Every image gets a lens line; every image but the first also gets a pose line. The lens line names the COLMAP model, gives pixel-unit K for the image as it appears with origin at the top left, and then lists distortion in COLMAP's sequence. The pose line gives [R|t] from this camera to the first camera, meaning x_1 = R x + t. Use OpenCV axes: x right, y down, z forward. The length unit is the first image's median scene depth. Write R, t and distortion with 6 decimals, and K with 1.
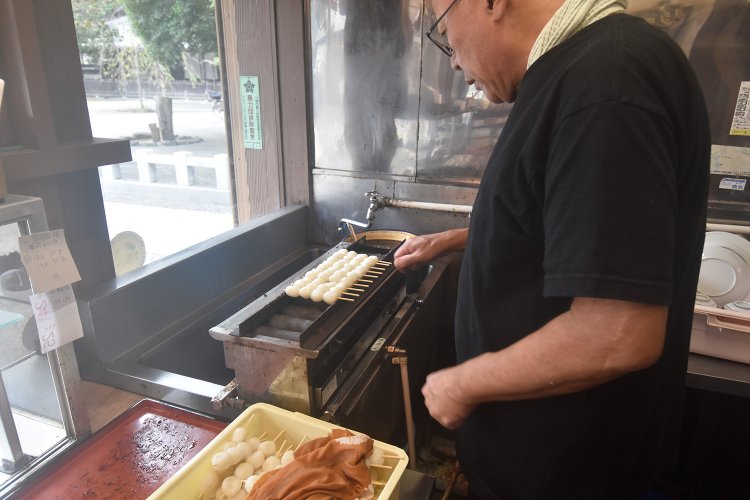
lens RADIAL K [[489.0, 0, 374.0], [0, 489.0, 250.6], [0, 0, 1]] dist [-0.002706, -0.000076]
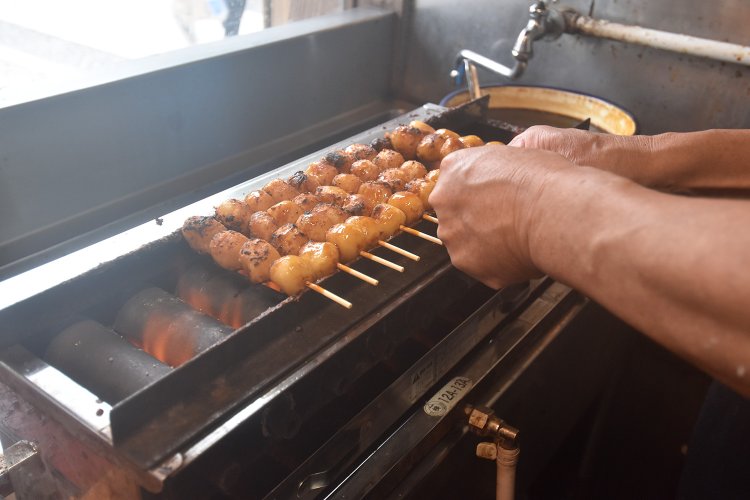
lens RADIAL K [[799.4, 0, 376.1], [0, 799.4, 247.3], [0, 0, 1]] dist [0.027412, 0.000000]
pose [[0.963677, 0.172252, -0.204100, 0.040614], [-0.135643, 0.973982, 0.181549, -0.013809], [0.230062, -0.147269, 0.961968, 0.283942]]
